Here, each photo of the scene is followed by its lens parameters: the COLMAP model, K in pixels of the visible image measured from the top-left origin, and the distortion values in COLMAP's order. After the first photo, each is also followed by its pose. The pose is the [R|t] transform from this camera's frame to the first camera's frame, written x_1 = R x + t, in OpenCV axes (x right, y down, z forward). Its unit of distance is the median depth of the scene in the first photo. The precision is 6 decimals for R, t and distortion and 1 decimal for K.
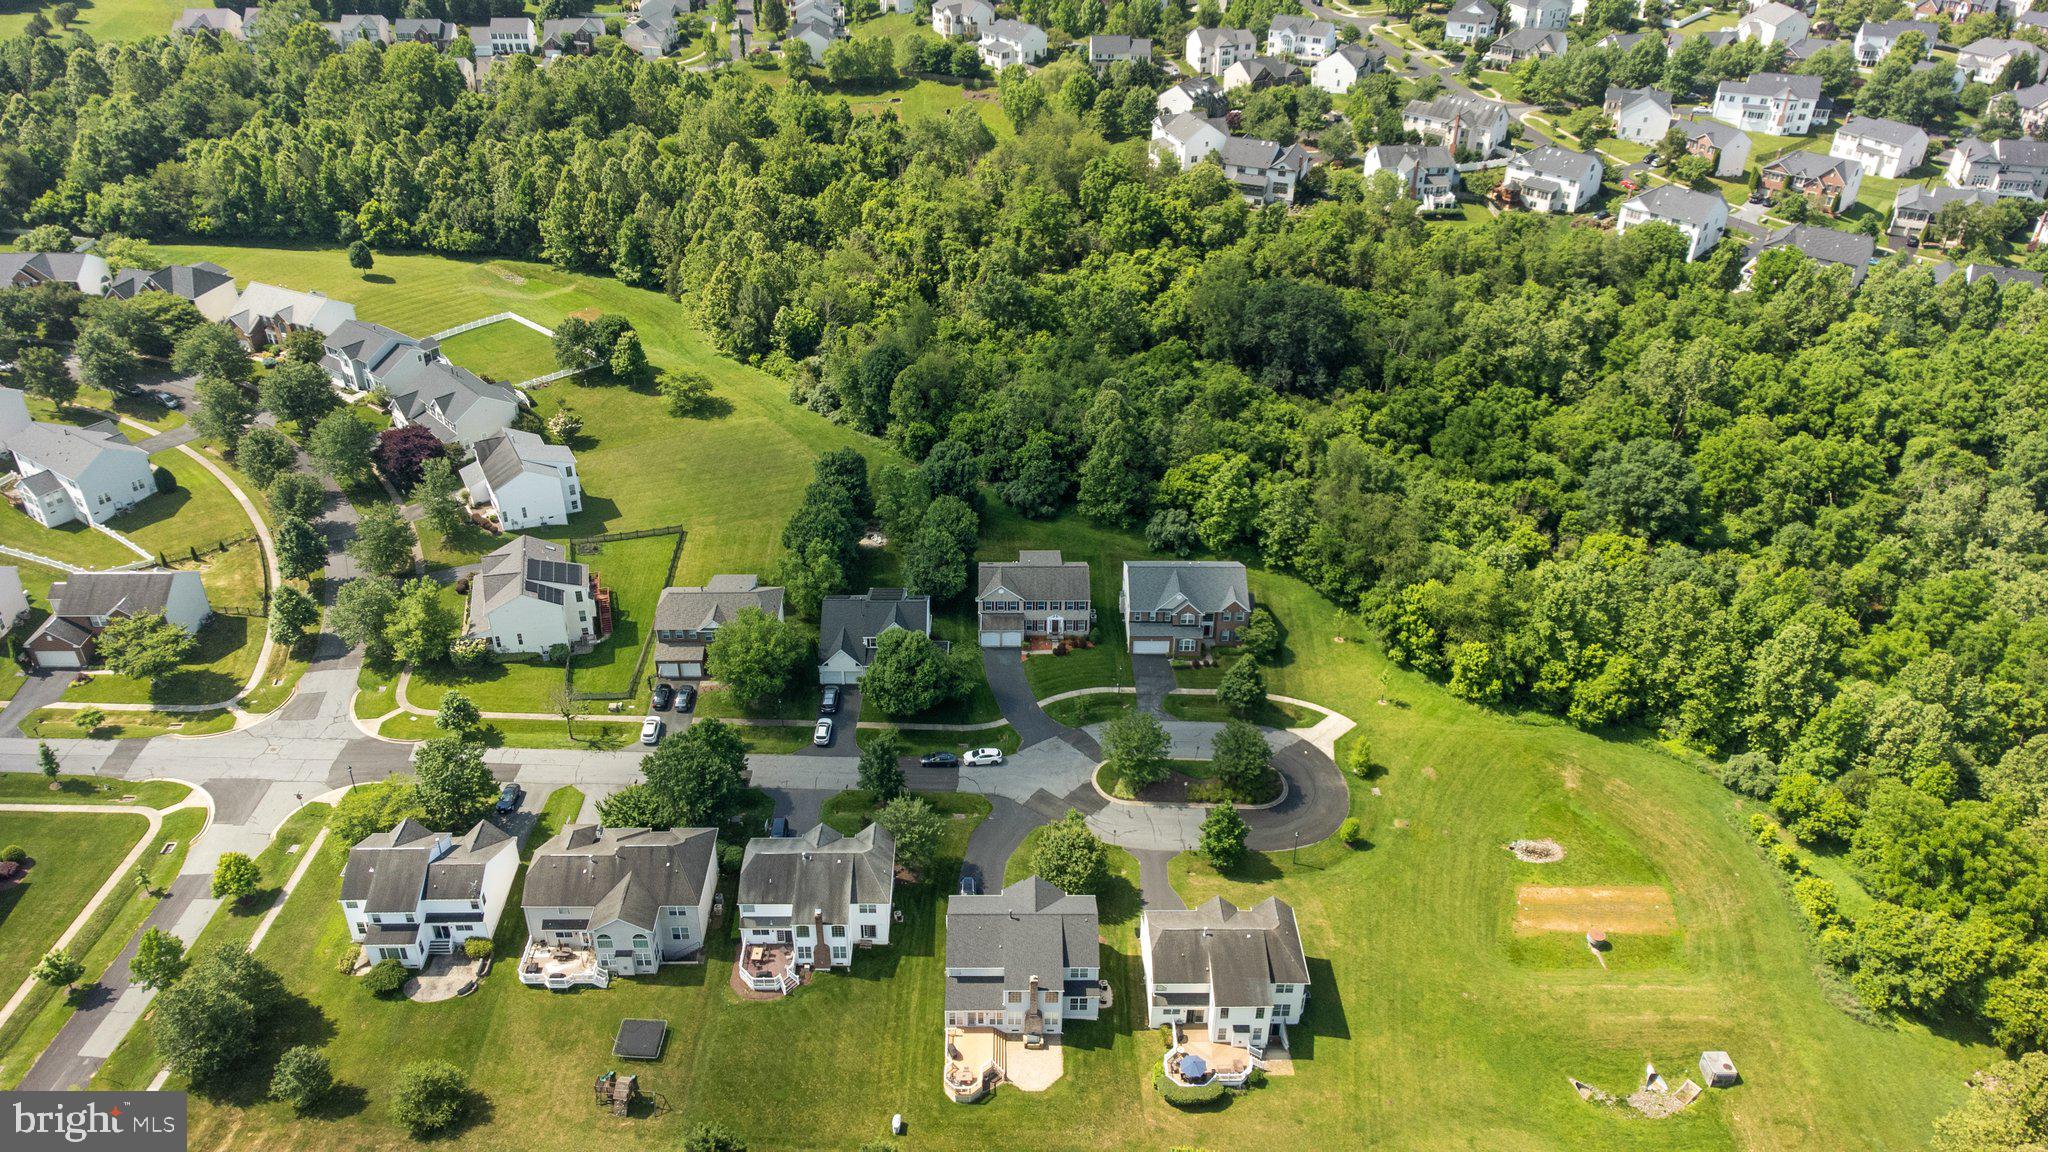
lens RADIAL K [[1537.5, 0, 1016.2], [0, 1537.5, 576.1], [0, 0, 1]] dist [0.023140, 0.062482]
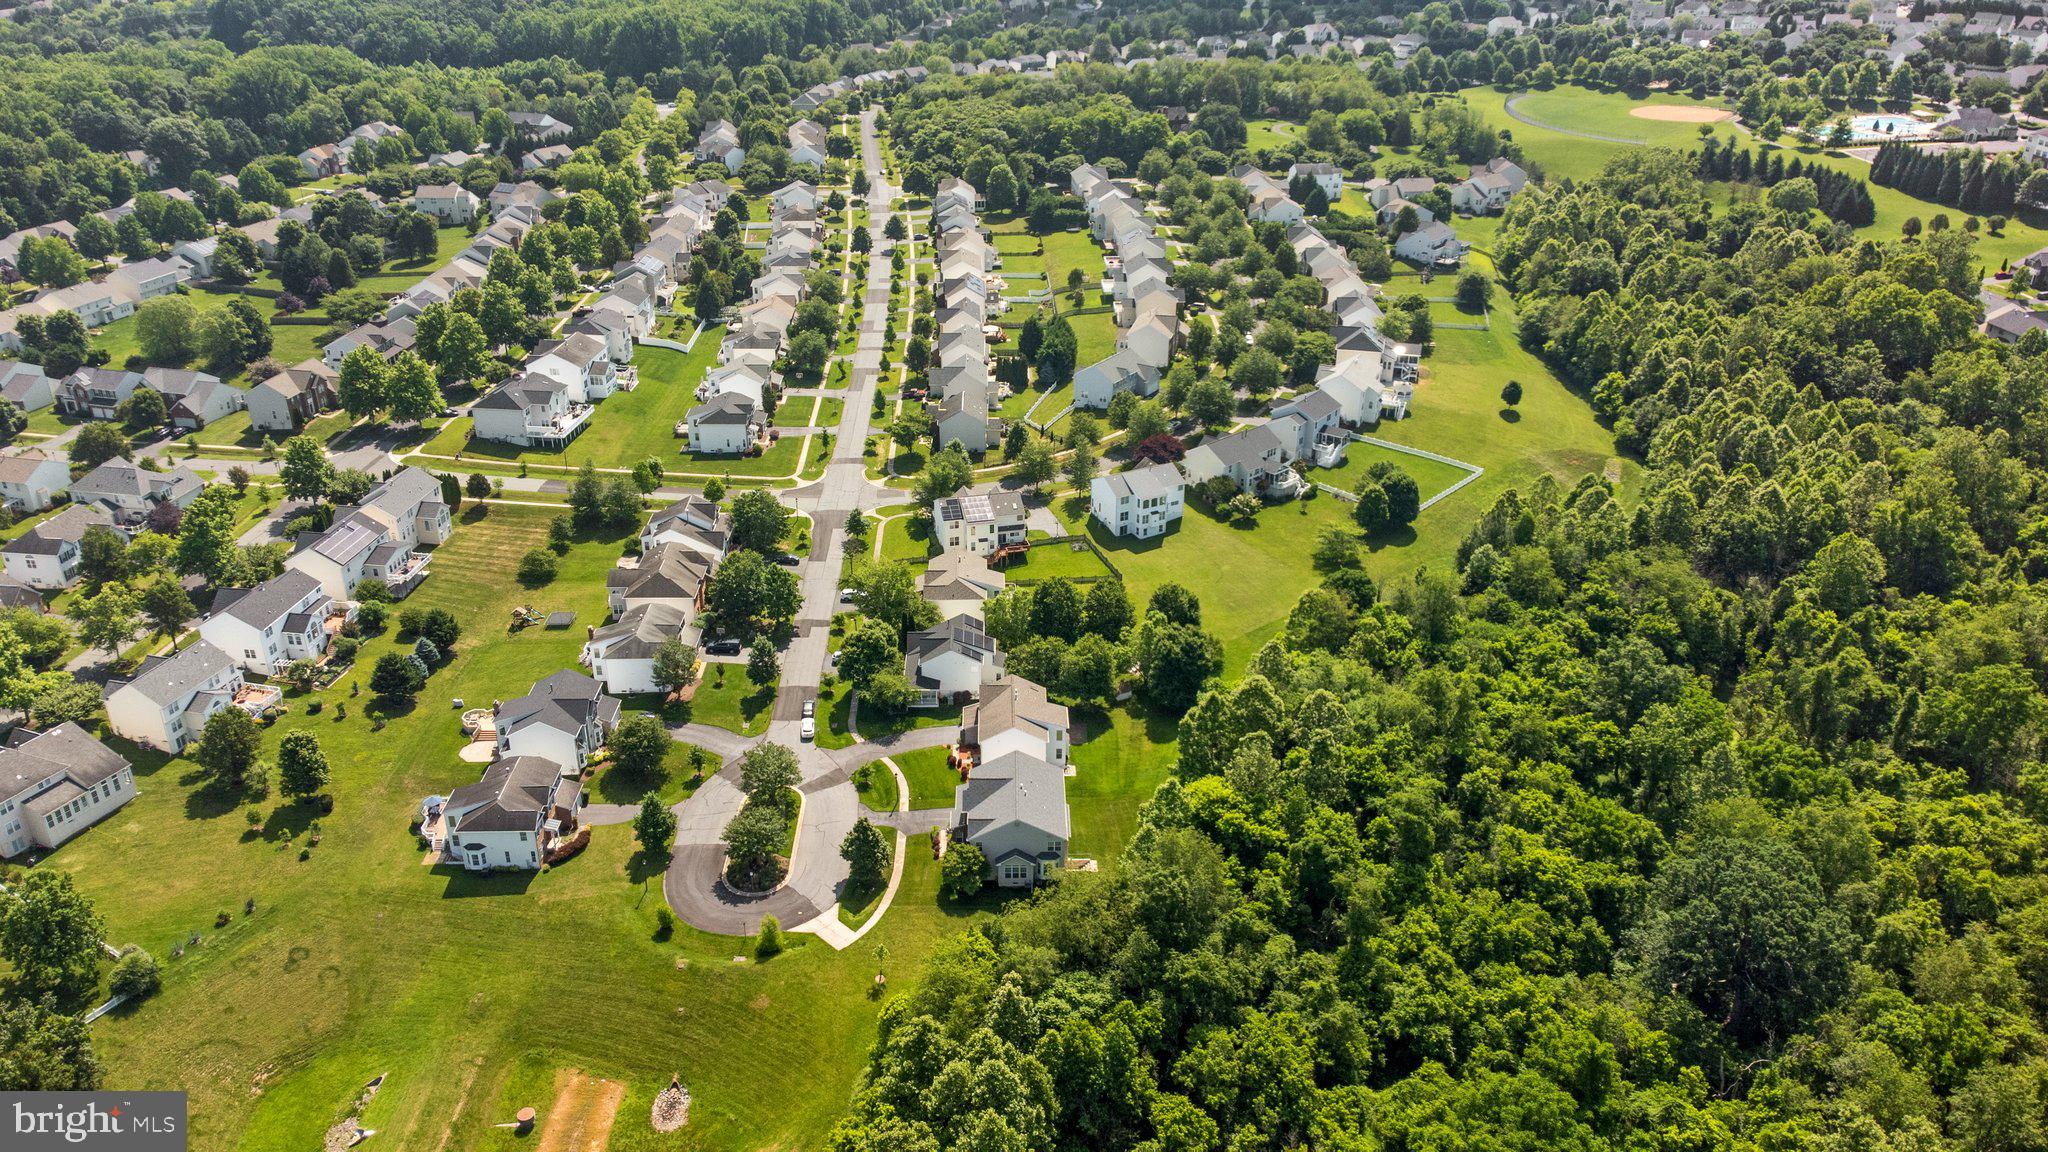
lens RADIAL K [[1515.6, 0, 1019.6], [0, 1515.6, 574.9], [0, 0, 1]] dist [0.097673, -0.189886]
pose [[0.001035, 0.429535, -0.903050, 0.850586], [-0.537038, 0.762014, 0.361835, -0.419958], [0.843557, 0.484598, 0.231466, 0.673236]]
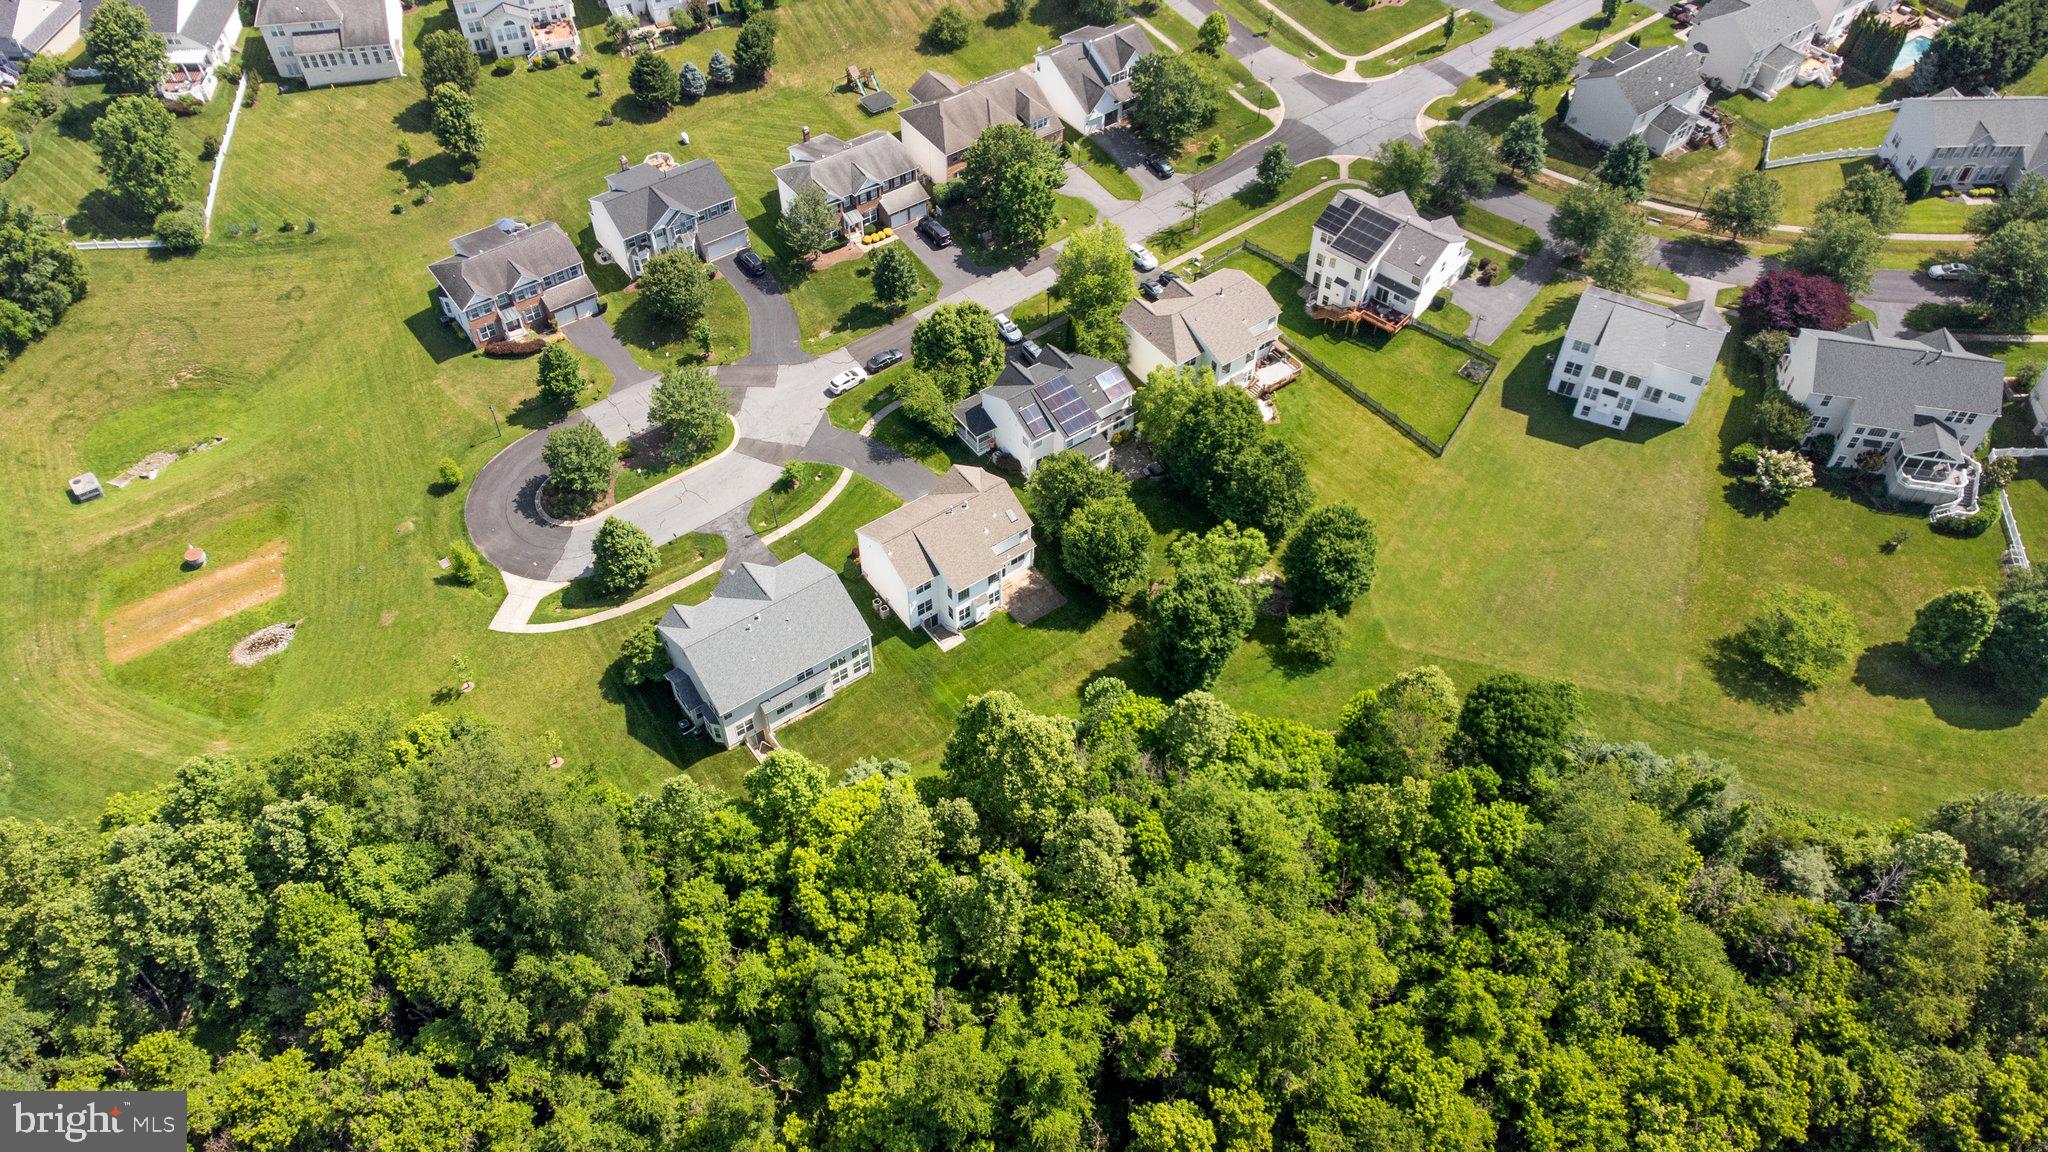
lens RADIAL K [[1522.1, 0, 1026.4], [0, 1522.1, 583.2], [0, 0, 1]] dist [0.008228, 0.067666]
pose [[-0.816711, 0.428280, -0.386730, 0.253730], [-0.320617, 0.220430, 0.921203, -0.629454], [0.479780, 0.876349, -0.042714, 1.006994]]
